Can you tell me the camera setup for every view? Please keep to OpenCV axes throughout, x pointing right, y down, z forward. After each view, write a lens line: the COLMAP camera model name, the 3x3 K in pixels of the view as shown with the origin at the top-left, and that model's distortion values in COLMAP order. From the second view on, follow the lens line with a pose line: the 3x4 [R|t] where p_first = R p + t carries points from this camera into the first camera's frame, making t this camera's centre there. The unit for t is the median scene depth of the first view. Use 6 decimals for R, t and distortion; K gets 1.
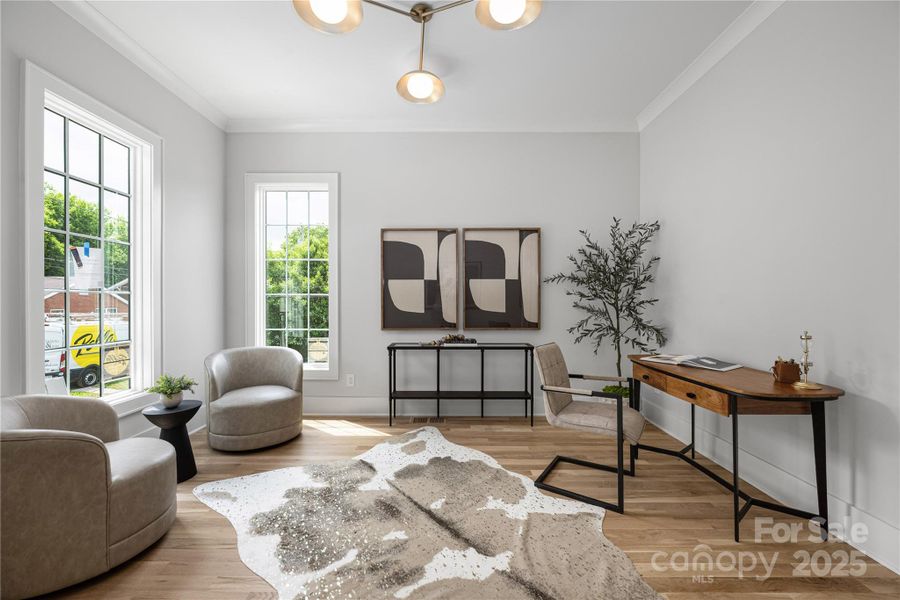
lens RADIAL K [[361.2, 0, 446.5], [0, 361.2, 297.3], [0, 0, 1]] dist [-0.003973, -0.000180]
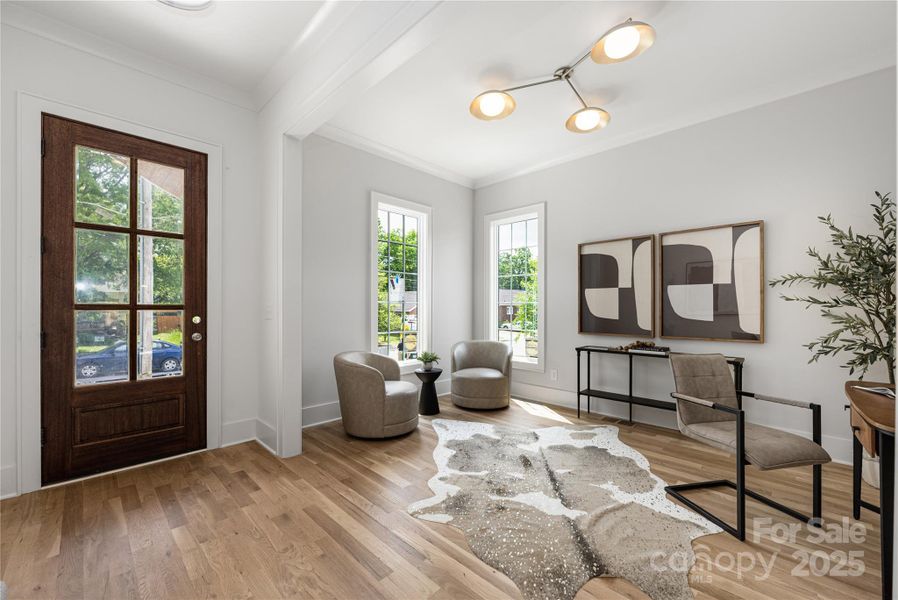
lens RADIAL K [[360.4, 0, 445.5], [0, 360.4, 297.3], [0, 0, 1]] dist [-0.003973, -0.000180]
pose [[0.713530, -0.017361, -0.700409, 0.396704], [0.004304, 0.999783, -0.020396, -0.001852], [0.700611, 0.011539, 0.713450, -0.122779]]
